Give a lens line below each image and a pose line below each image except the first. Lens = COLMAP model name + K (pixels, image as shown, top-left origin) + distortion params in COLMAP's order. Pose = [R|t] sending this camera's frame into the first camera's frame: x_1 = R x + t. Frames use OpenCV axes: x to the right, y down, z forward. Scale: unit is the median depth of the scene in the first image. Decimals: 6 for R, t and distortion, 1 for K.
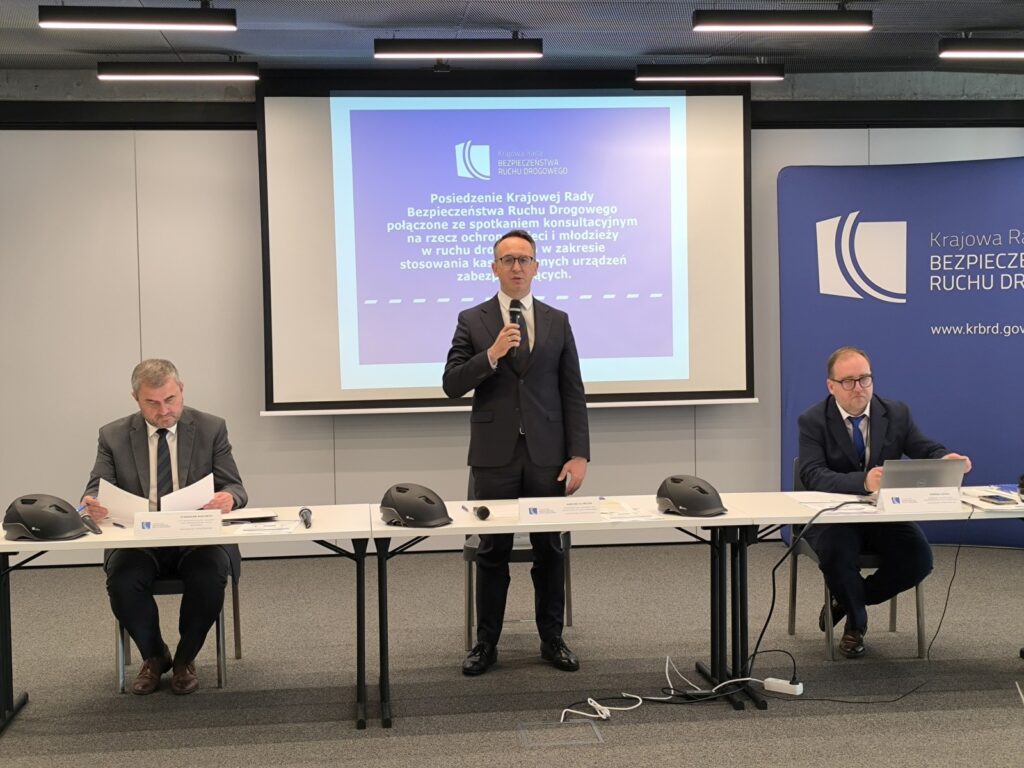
lens RADIAL K [[1378.6, 0, 511.3], [0, 1378.6, 383.0], [0, 0, 1]] dist [0.064268, 0.000000]
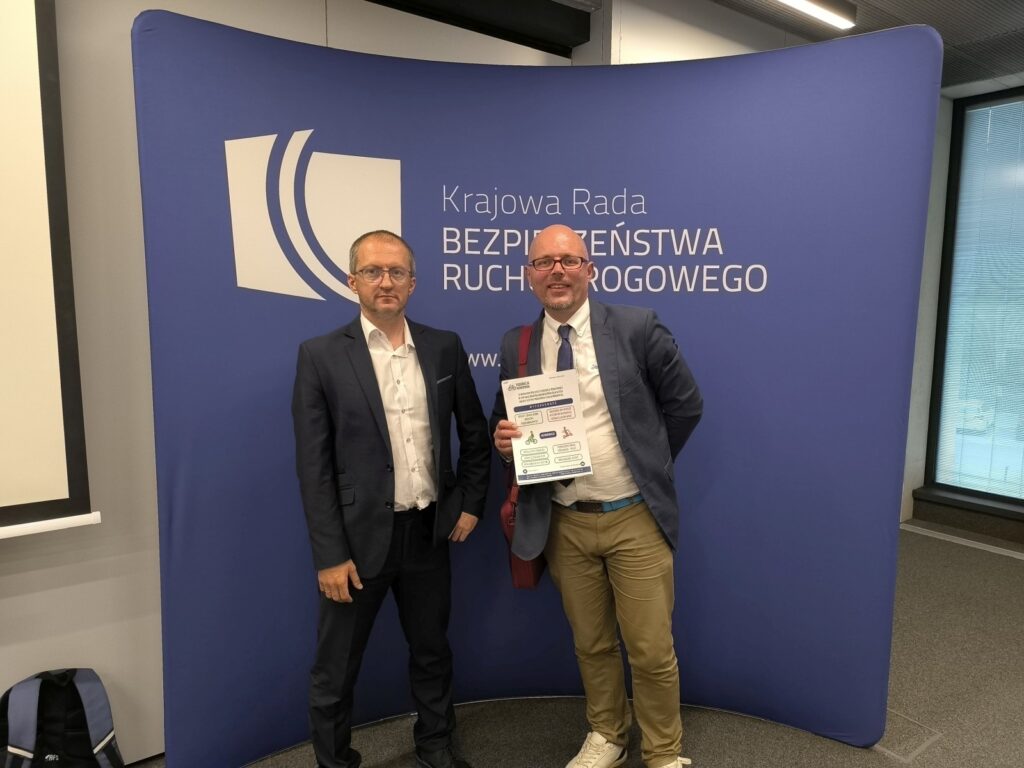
lens RADIAL K [[684.4, 0, 512.5], [0, 684.4, 385.7], [0, 0, 1]] dist [0.036110, -0.003095]
pose [[0.858185, -0.038983, 0.511859, 0.182751], [0.000652, 0.997194, 0.074853, -0.048835], [-0.513341, -0.063904, 0.855802, 0.747983]]
